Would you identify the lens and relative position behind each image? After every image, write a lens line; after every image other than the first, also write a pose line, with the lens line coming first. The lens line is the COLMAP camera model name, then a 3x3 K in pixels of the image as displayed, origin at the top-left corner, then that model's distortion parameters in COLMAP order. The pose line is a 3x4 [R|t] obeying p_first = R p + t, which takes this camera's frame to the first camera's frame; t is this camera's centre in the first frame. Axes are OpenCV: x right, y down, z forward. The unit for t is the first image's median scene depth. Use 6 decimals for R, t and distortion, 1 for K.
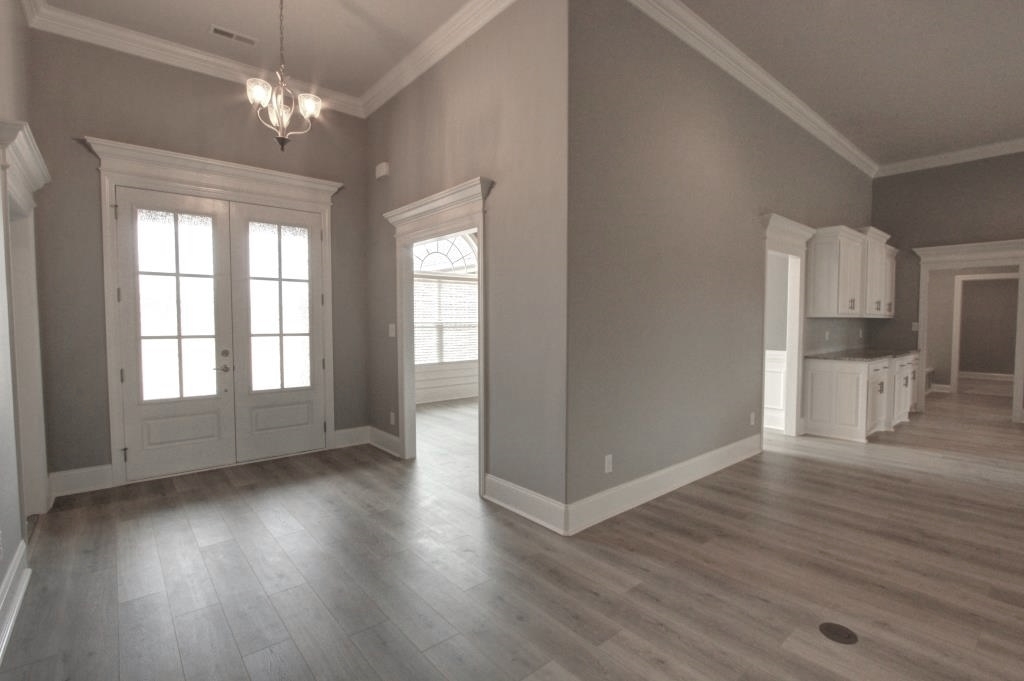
lens RADIAL K [[475.7, 0, 512.0], [0, 475.7, 340.5], [0, 0, 1]] dist [-0.014661, -0.000294]
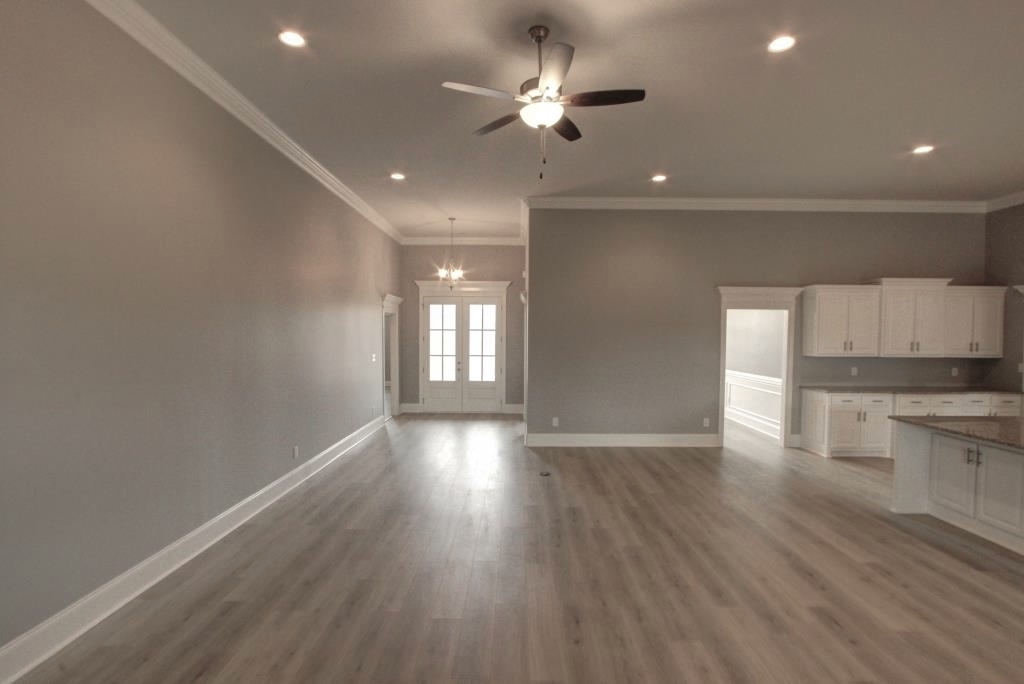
lens RADIAL K [[488.1, 0, 513.9], [0, 488.1, 345.0], [0, 0, 1]] dist [-0.014947, 0.000099]
pose [[0.760752, 0.022131, -0.648665, 1.128586], [-0.035331, 0.999349, -0.007340, -0.052863], [0.648080, 0.028502, 0.761038, -0.630527]]
